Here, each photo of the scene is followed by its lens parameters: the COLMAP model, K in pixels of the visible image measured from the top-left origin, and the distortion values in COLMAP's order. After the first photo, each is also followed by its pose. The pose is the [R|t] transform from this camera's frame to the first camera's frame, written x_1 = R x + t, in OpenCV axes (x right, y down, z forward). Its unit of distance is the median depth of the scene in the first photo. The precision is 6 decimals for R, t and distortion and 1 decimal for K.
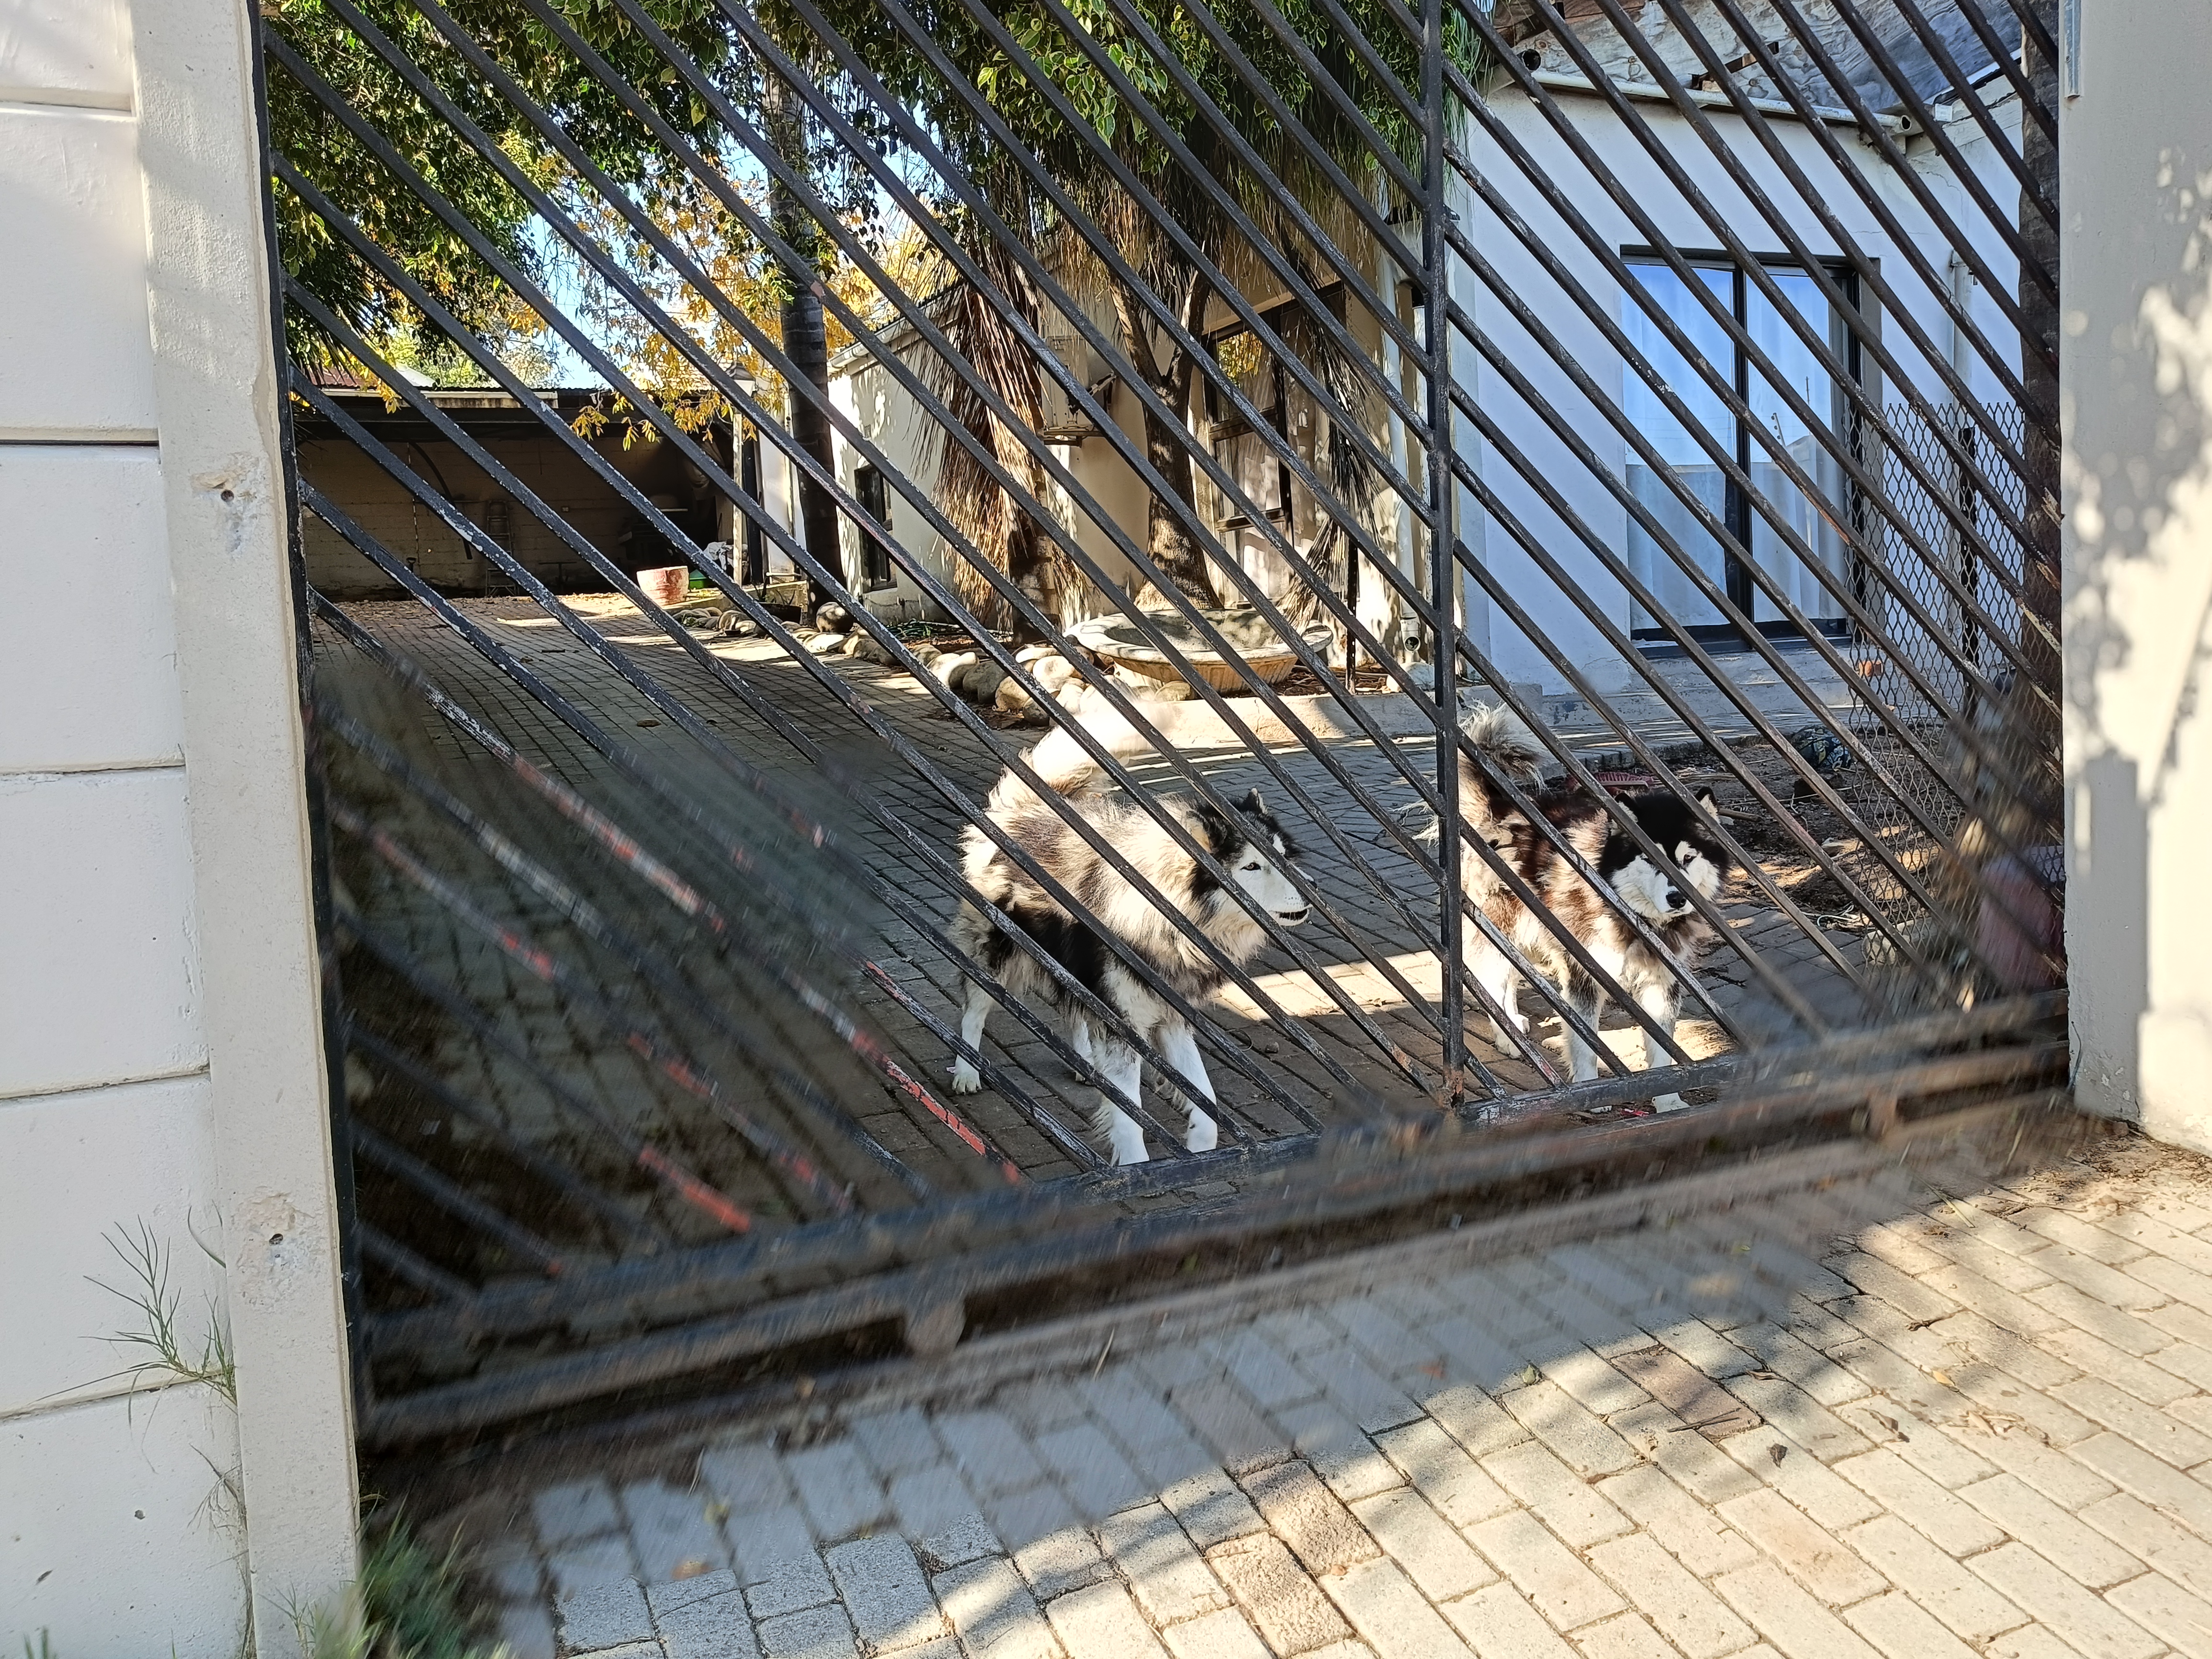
lens RADIAL K [[1600.3, 0, 1182.3], [0, 1600.3, 754.5], [0, 0, 1]] dist [0.026388, -0.013032]
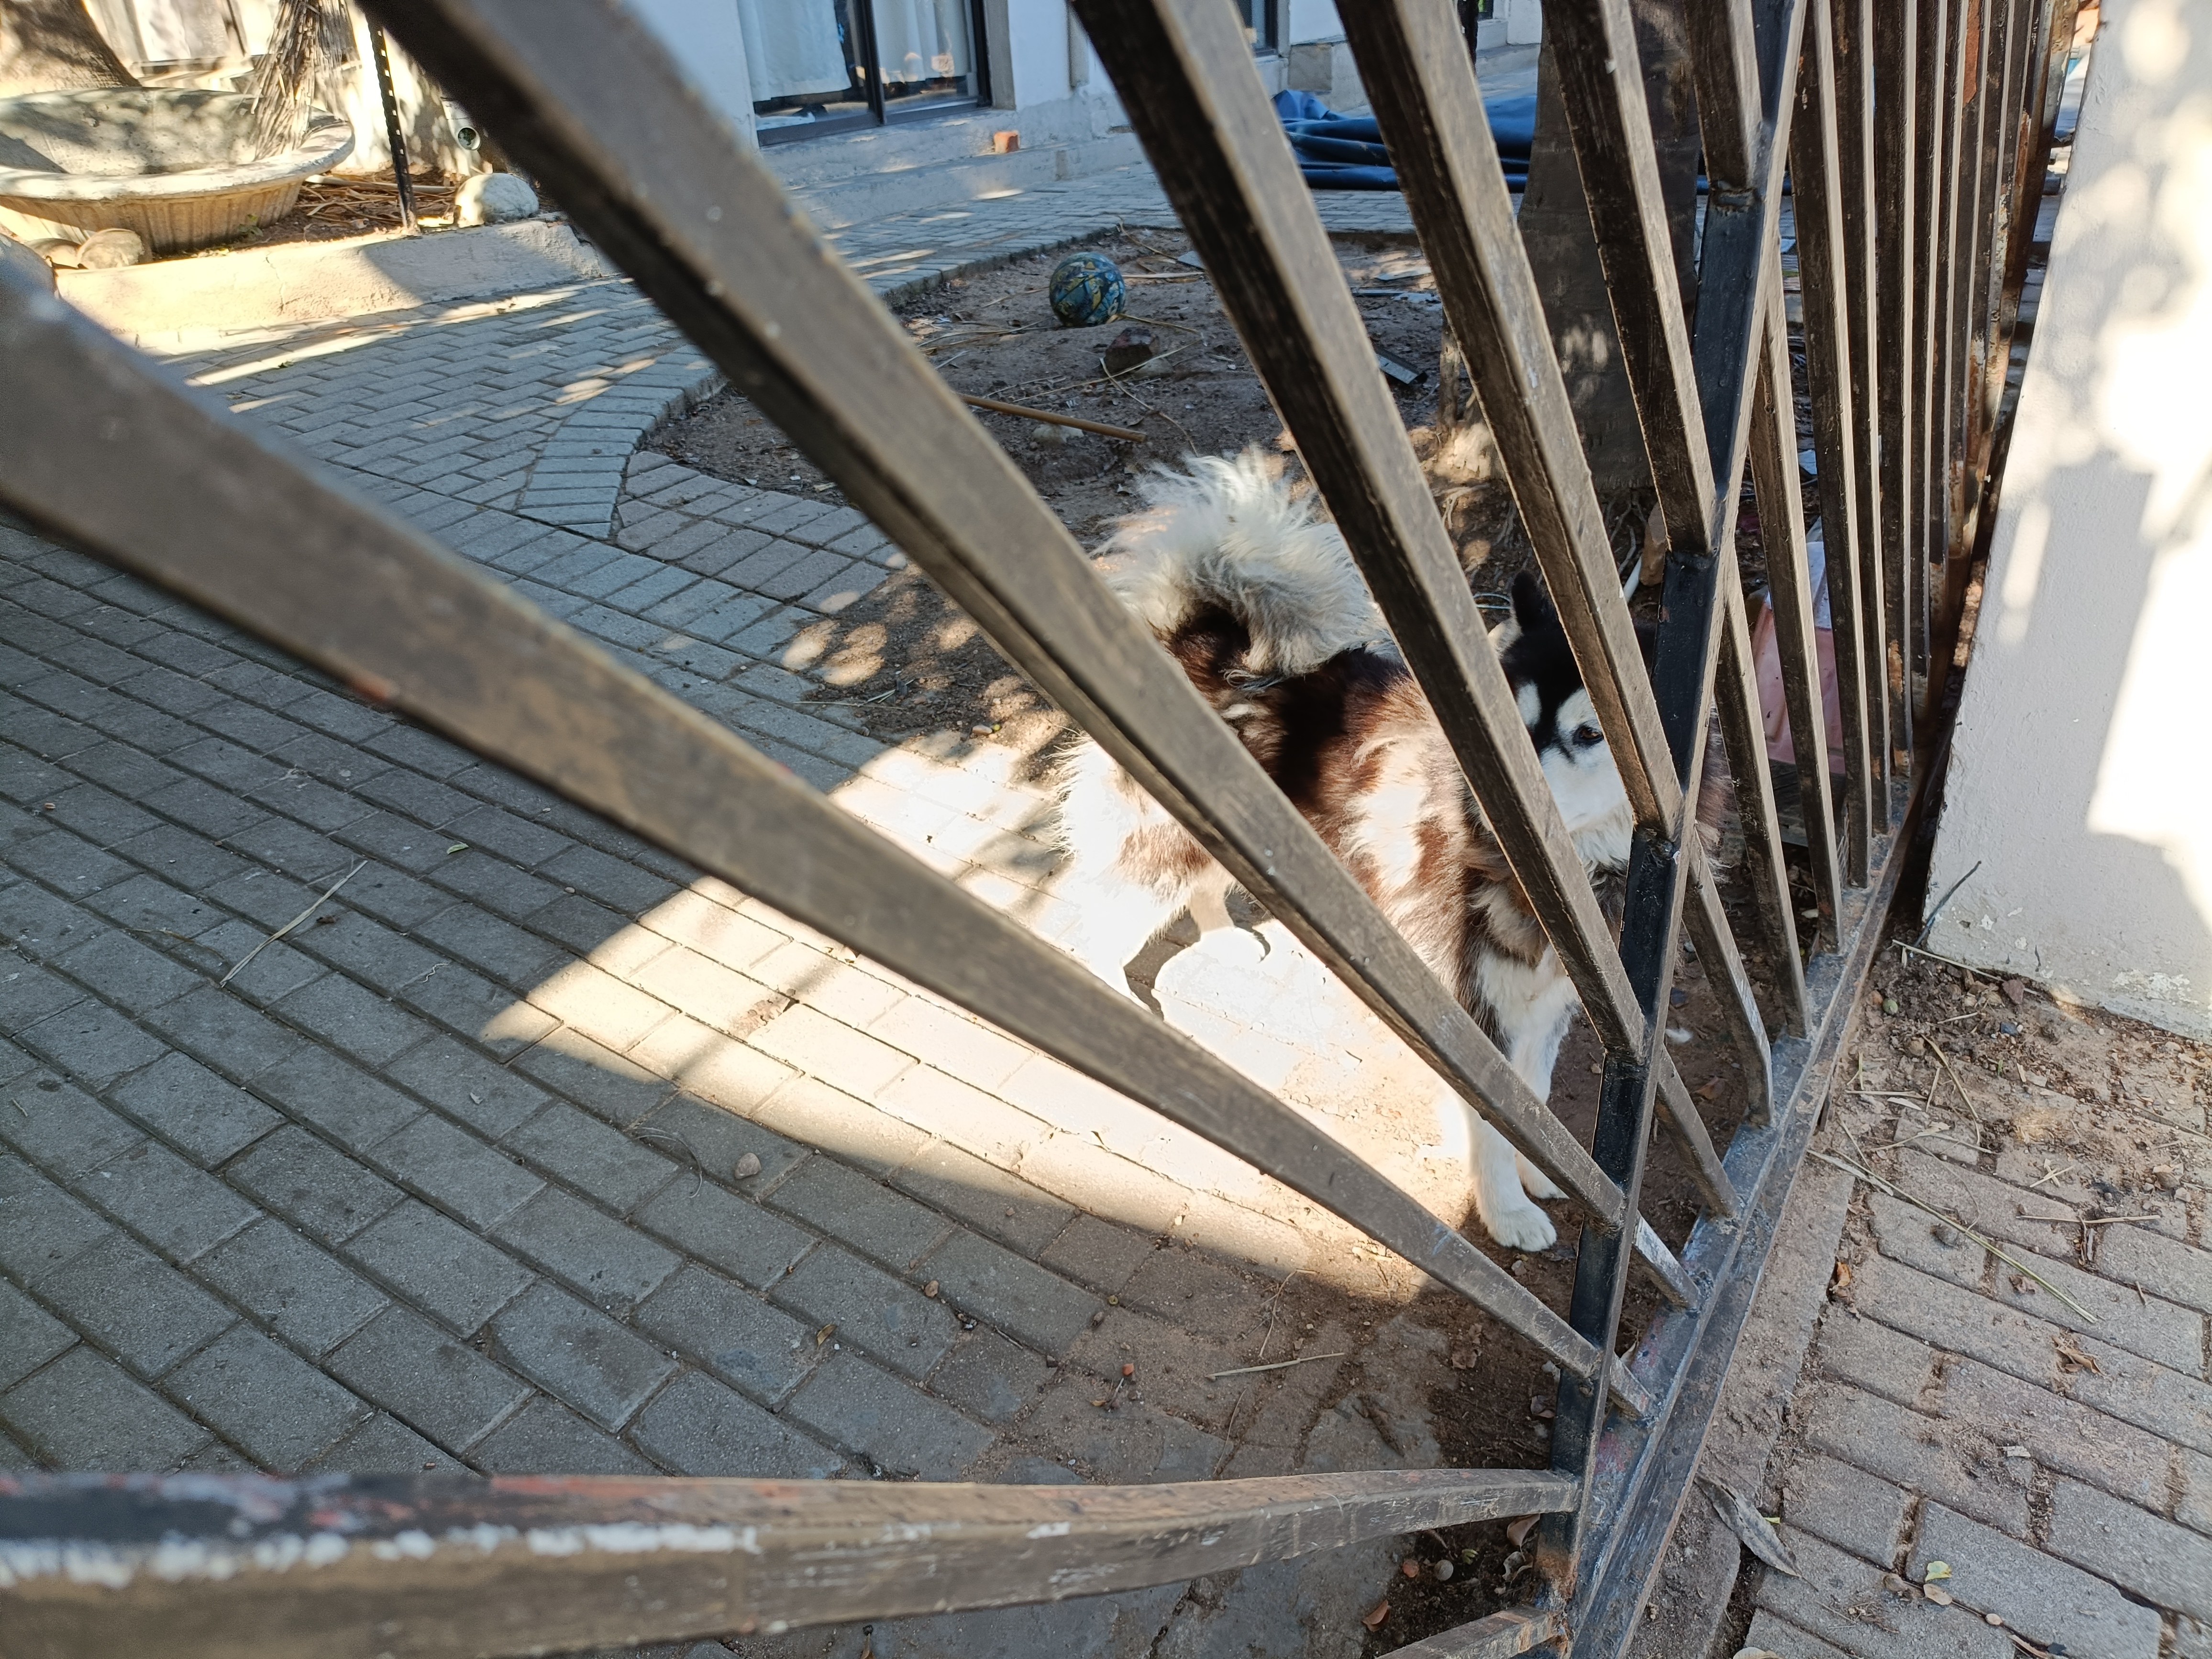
lens RADIAL K [[1600.3, 0, 1113.5], [0, 1600.3, 827.7], [0, 0, 1]] dist [0.026388, -0.013032]
pose [[0.848908, -0.244174, 0.468759, -0.045073], [0.059682, 0.925503, 0.374008, -0.078723], [-0.525161, -0.289522, 0.800239, 0.421233]]
